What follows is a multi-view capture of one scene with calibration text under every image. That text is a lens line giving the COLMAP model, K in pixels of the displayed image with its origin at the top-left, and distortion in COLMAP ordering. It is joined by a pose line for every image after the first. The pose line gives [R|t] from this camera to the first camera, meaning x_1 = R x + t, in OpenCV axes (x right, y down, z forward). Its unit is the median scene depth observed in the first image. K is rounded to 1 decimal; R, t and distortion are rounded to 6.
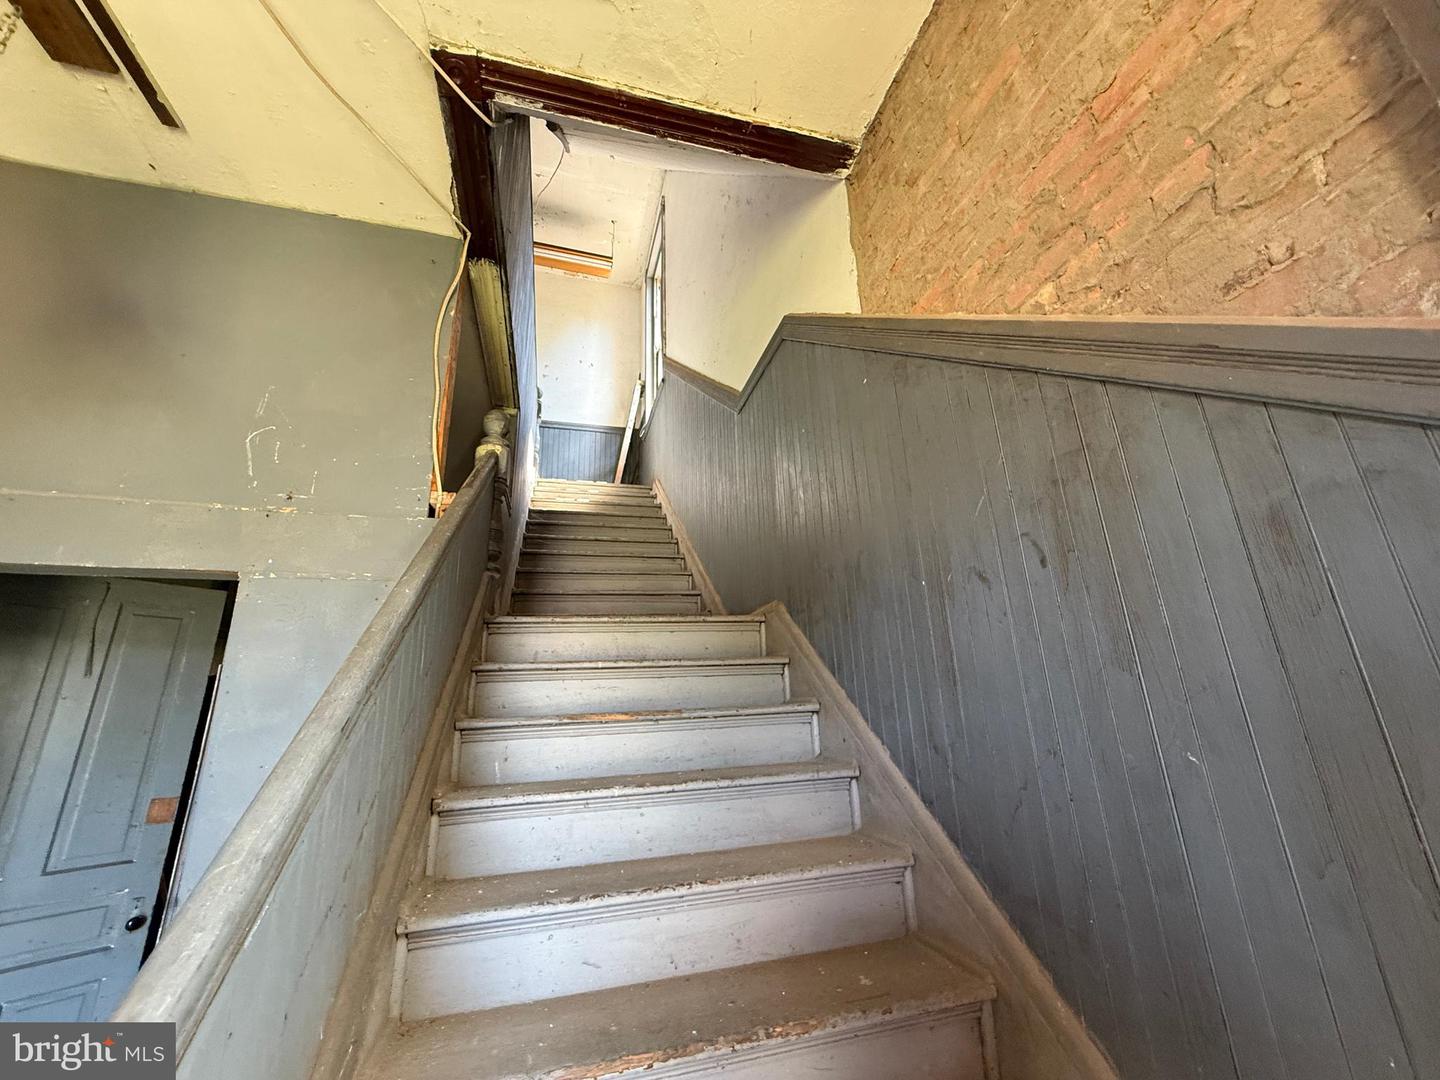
lens RADIAL K [[569.9, 0, 716.7], [0, 569.9, 538.7], [0, 0, 1]] dist [-0.001051, 0.000062]
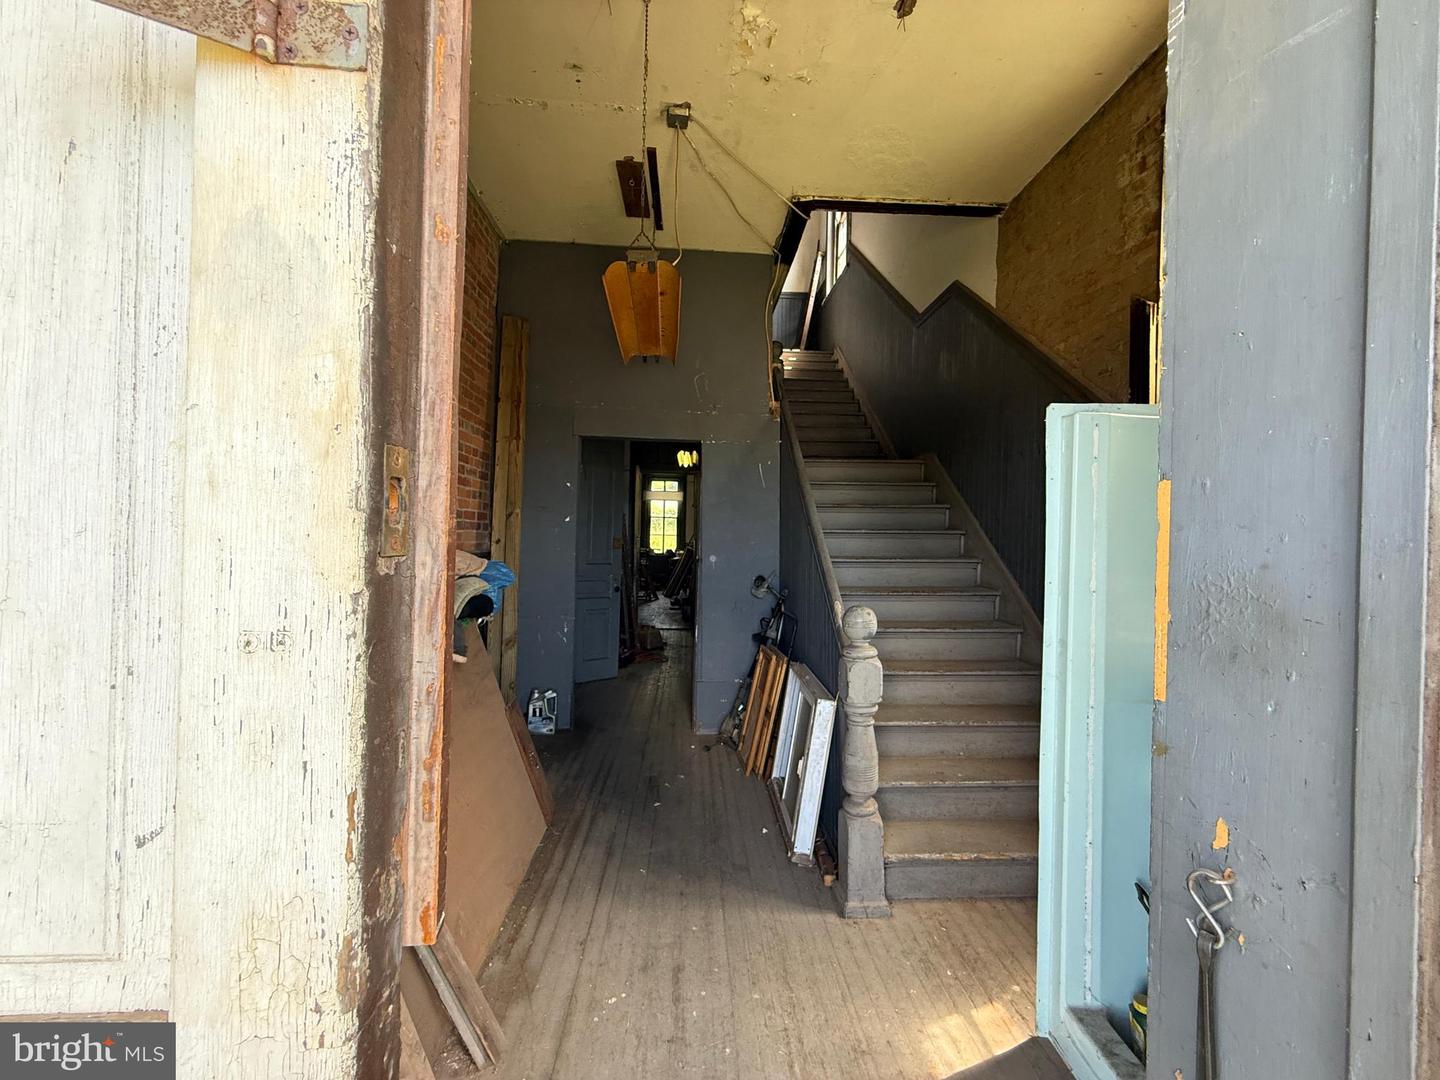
lens RADIAL K [[569.9, 0, 716.7], [0, 569.9, 538.7], [0, 0, 1]] dist [-0.001051, 0.000062]
pose [[0.974628, 0.056170, -0.216670, -0.151994], [0.011987, 0.953514, 0.301110, -0.181087], [0.223512, -0.296067, 0.928648, -0.909345]]
